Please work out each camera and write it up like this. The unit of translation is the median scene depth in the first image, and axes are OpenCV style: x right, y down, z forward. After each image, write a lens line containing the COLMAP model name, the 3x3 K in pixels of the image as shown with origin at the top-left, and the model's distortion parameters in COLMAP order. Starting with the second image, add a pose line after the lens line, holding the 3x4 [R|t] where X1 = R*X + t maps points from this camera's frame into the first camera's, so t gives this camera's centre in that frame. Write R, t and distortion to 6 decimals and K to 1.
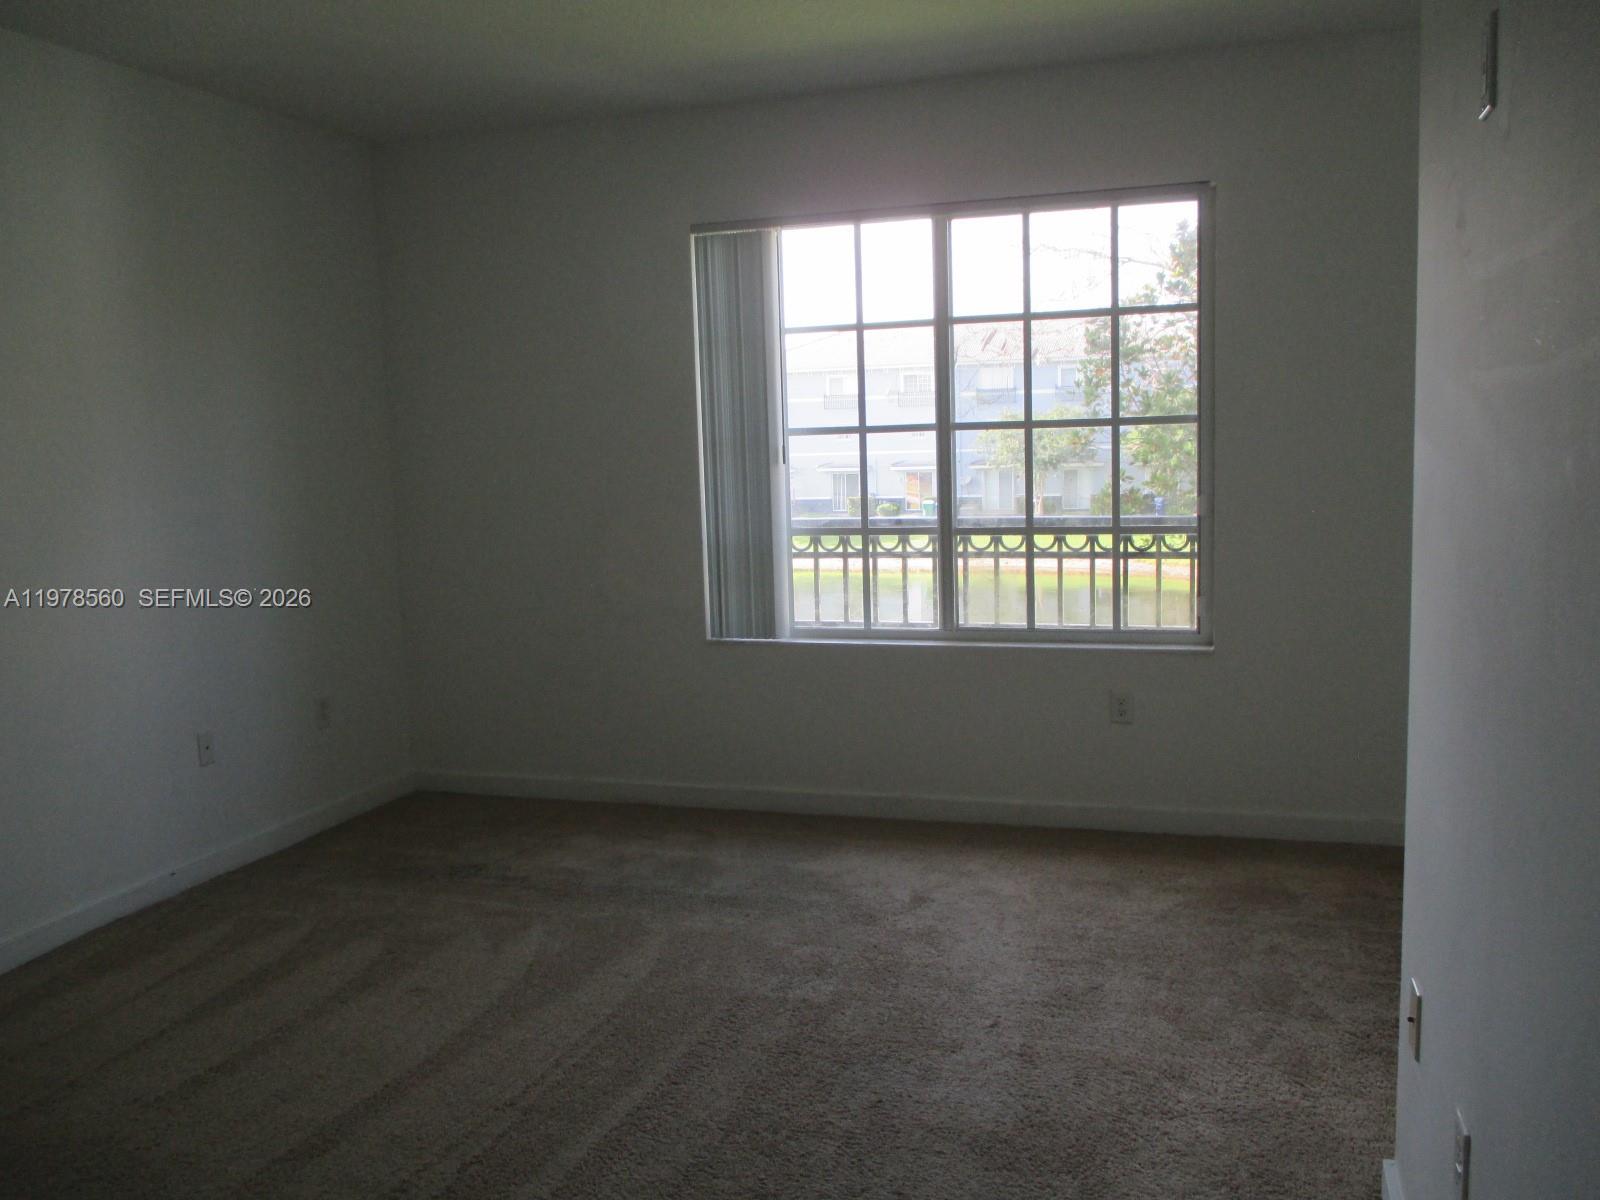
lens RADIAL K [[1333.2, 0, 801.5], [0, 1333.2, 592.3], [0, 0, 1]] dist [-0.016096, -0.009000]
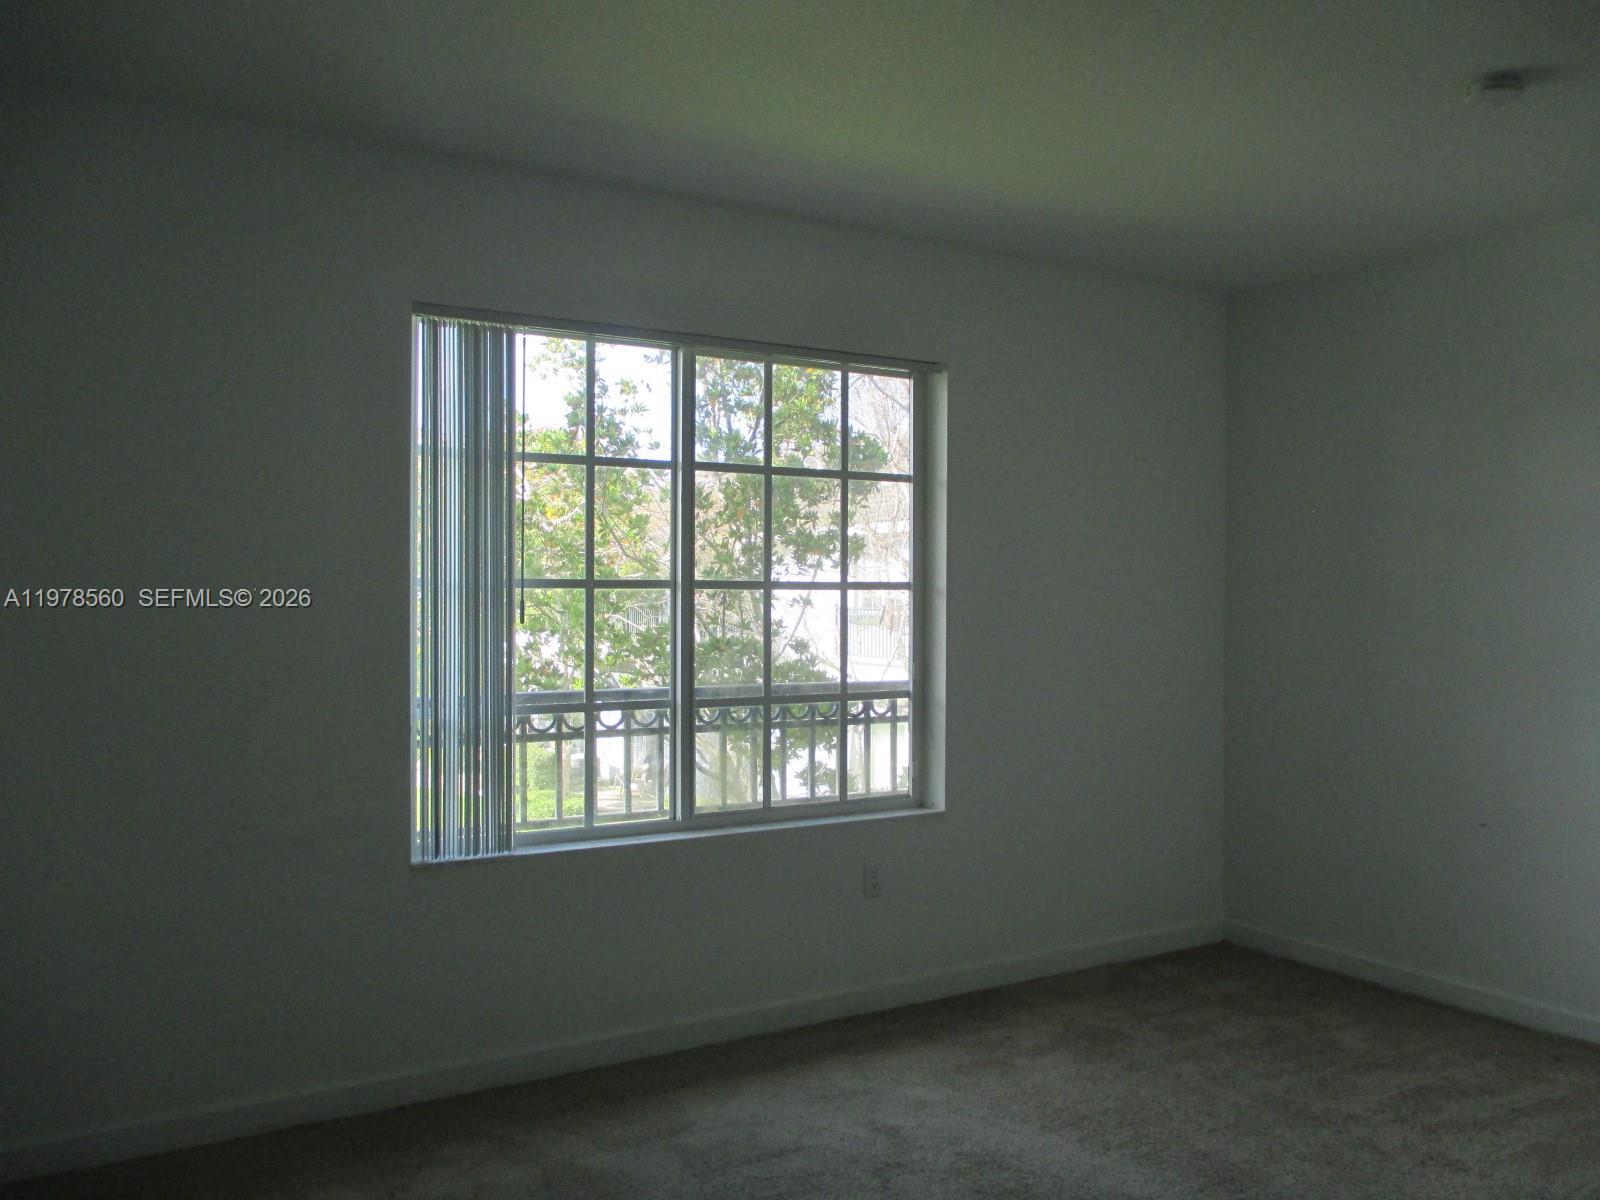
lens RADIAL K [[1322.3, 0, 804.4], [0, 1322.3, 585.5], [0, 0, 1]] dist [0.004848, 0.010812]
pose [[0.652497, 0.044204, 0.756501, -0.492496], [0.071671, 0.990222, -0.119679, -0.012776], [-0.754395, 0.132309, 0.642949, 0.373463]]
